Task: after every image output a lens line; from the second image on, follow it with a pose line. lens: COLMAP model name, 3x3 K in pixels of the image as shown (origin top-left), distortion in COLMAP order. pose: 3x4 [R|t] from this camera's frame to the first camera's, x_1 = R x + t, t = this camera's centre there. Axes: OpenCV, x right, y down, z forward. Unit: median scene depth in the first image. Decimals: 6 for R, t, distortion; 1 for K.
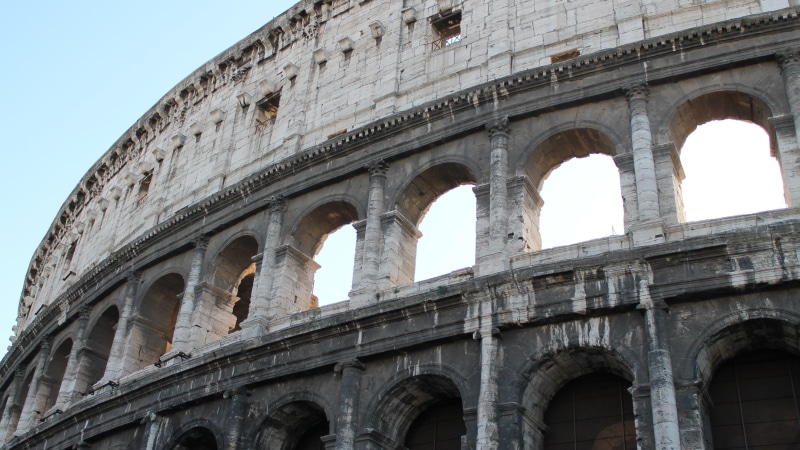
lens RADIAL K [[895.1, 0, 400.0], [0, 895.1, 225.0], [0, 0, 1]] dist [-0.109755, 0.012426]
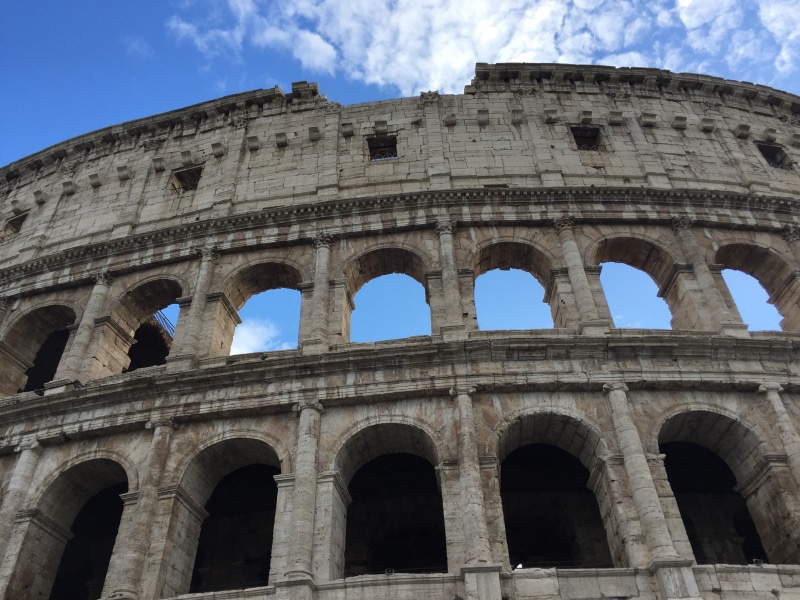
lens RADIAL K [[670.8, 0, 400.0], [0, 670.8, 300.0], [0, 0, 1]] dist [0.009650, -0.009640]
pose [[0.899310, 0.215105, 0.380751, -0.216908], [-0.166183, 0.973446, -0.157435, 0.109599], [-0.404506, 0.078308, 0.911177, 0.195620]]
